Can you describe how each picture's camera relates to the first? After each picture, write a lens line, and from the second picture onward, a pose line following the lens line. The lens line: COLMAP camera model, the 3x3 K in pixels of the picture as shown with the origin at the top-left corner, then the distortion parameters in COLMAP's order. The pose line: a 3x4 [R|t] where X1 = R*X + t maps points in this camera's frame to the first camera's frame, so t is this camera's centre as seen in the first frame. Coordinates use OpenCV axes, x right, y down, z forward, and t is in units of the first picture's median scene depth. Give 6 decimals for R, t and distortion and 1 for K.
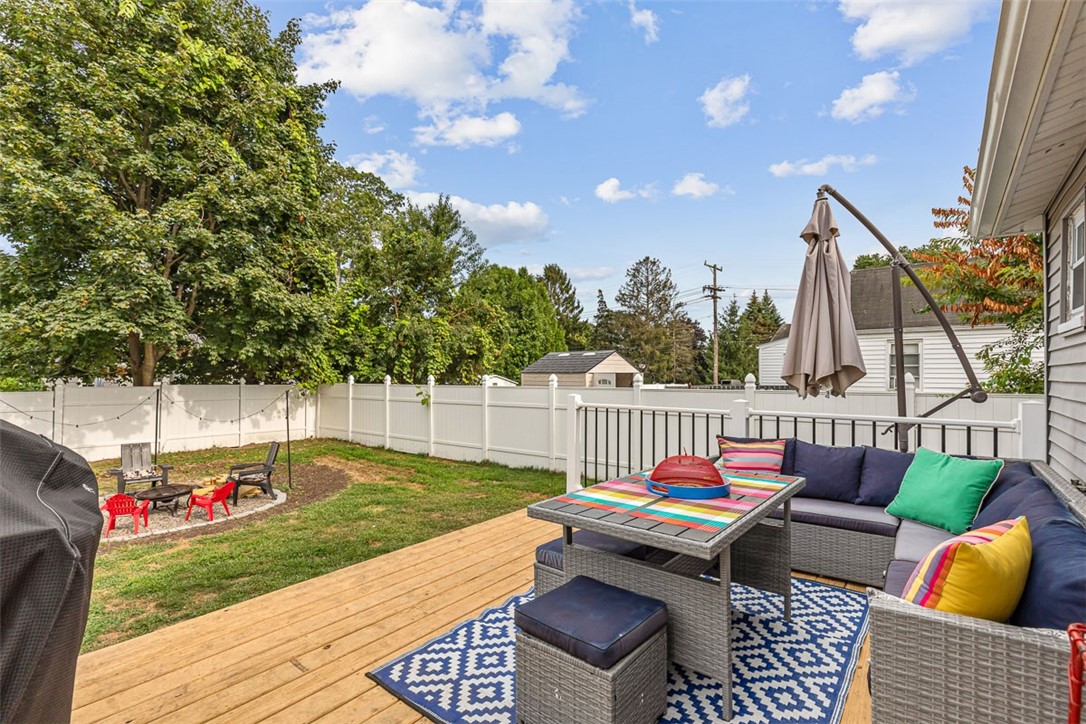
lens RADIAL K [[497.6, 0, 544.6], [0, 497.6, 355.2], [0, 0, 1]] dist [0.005206, 0.000503]
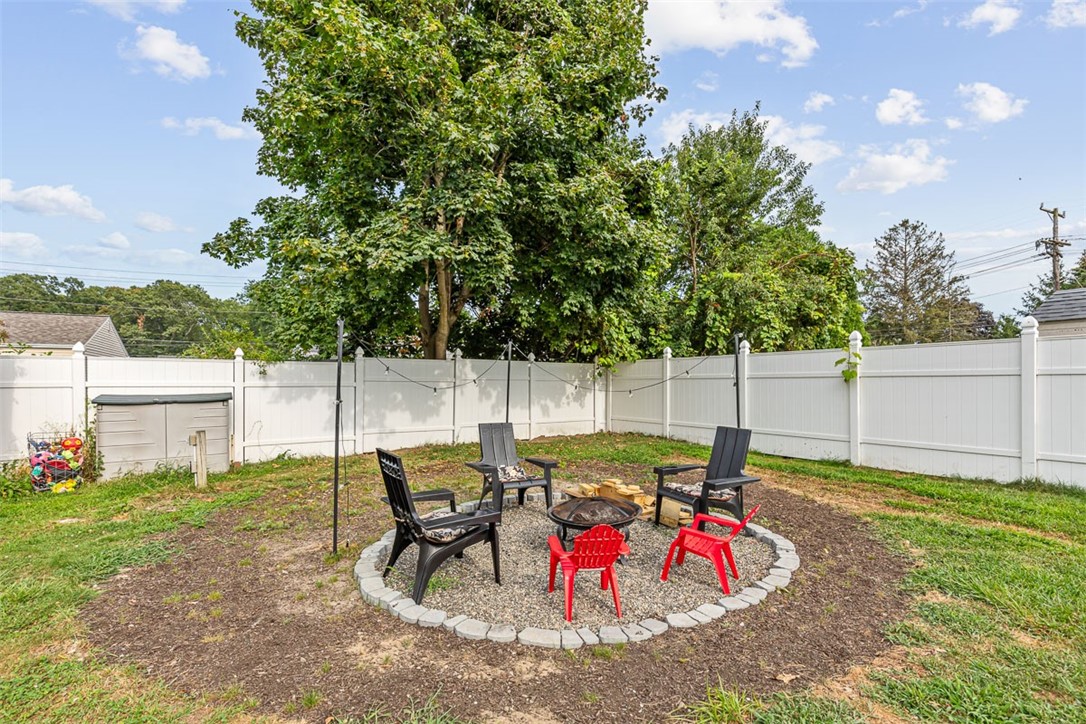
lens RADIAL K [[509.2, 0, 538.2], [0, 509.2, 366.0], [0, 0, 1]] dist [0.002256, -0.000117]
pose [[0.939182, -0.013791, -0.343142, -0.357082], [0.018760, 0.999762, 0.011168, 0.064409], [0.342906, -0.016926, 0.939217, 0.272074]]
